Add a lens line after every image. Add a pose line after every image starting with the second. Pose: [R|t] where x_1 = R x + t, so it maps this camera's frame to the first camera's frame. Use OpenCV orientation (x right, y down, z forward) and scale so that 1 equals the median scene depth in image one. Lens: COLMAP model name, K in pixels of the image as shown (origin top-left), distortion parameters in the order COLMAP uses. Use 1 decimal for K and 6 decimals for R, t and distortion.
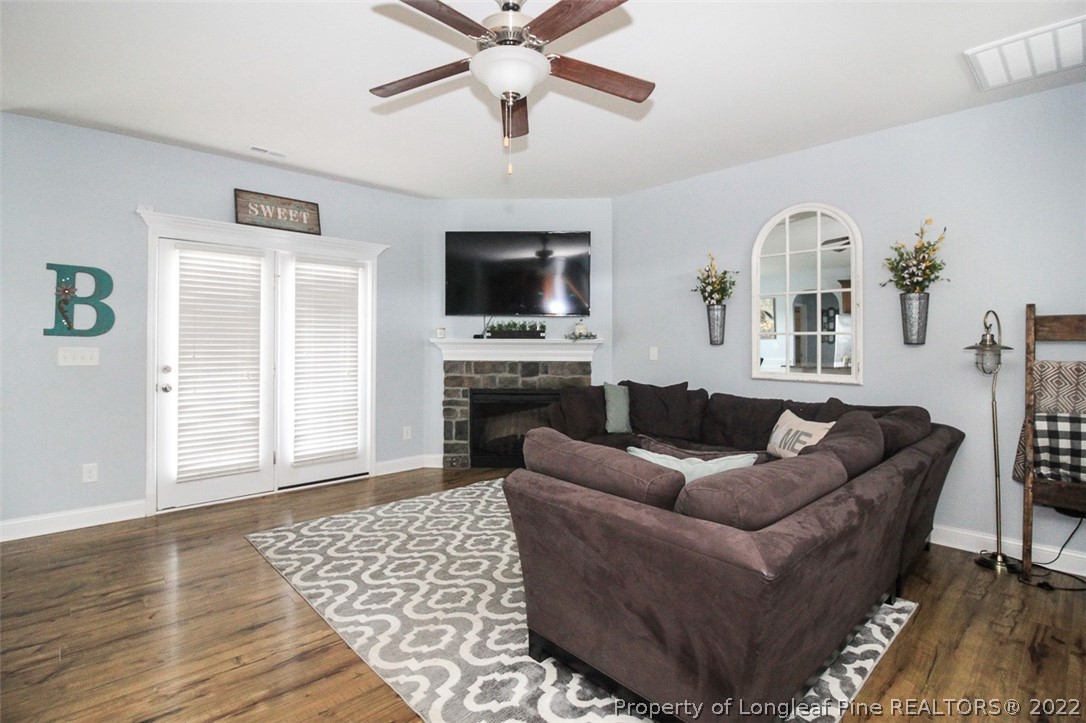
lens RADIAL K [[519.8, 0, 534.1], [0, 519.8, 341.0], [0, 0, 1]] dist [-0.012881, -0.005570]
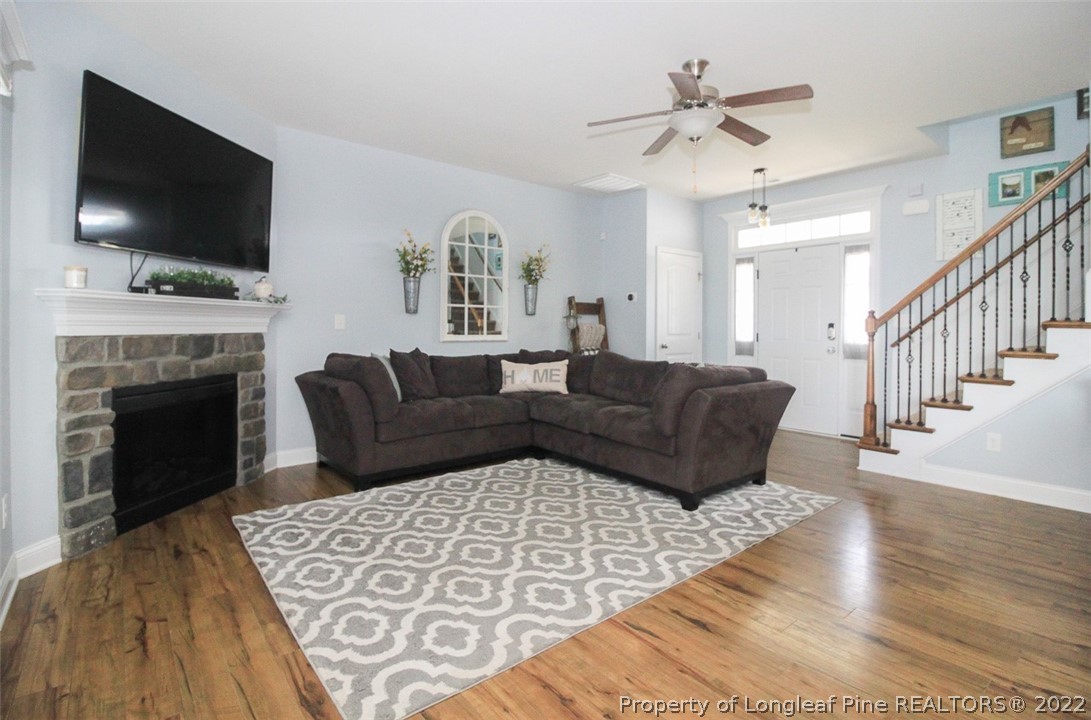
lens RADIAL K [[522.1, 0, 563.3], [0, 522.1, 329.3], [0, 0, 1]] dist [-0.012881, -0.005570]
pose [[0.042936, -0.009424, 0.999033, -0.691407], [-0.008214, 0.999918, 0.009786, 0.025306], [-0.999044, -0.008626, 0.042855, 0.585481]]
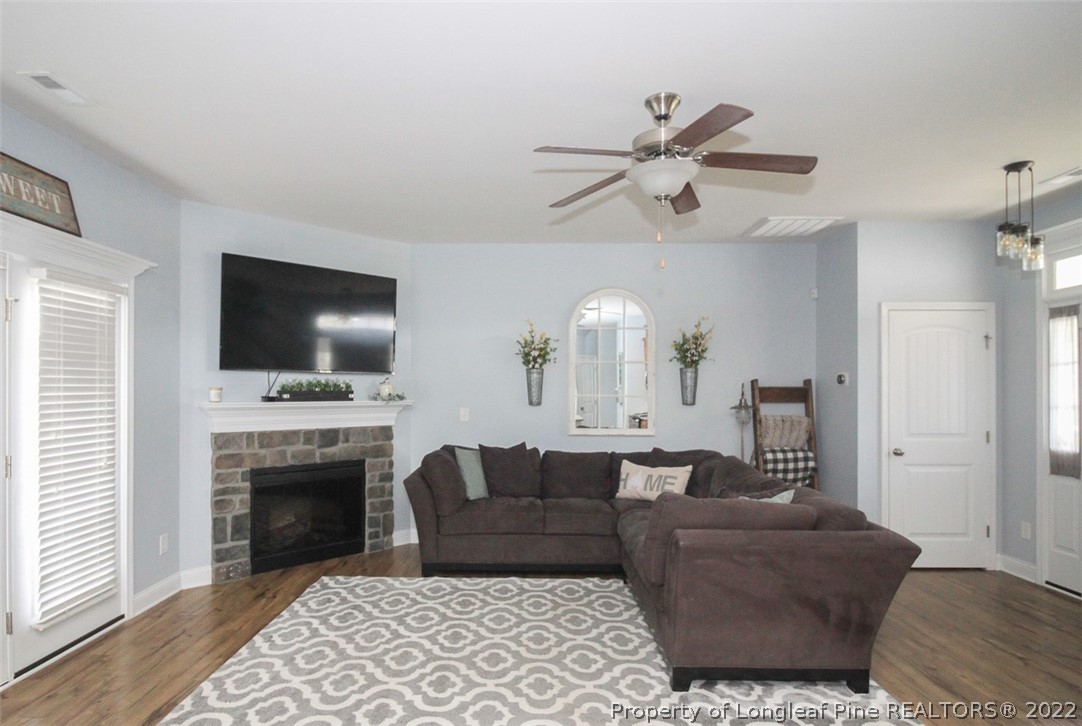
lens RADIAL K [[611.8, 0, 520.6], [0, 611.8, 387.7], [0, 0, 1]] dist [-0.002725, -0.009747]
pose [[0.695969, 0.000165, 0.718072, -0.536073], [-0.001724, 0.999997, 0.001441, -0.029327], [-0.718069, -0.002241, 0.695968, 0.132148]]
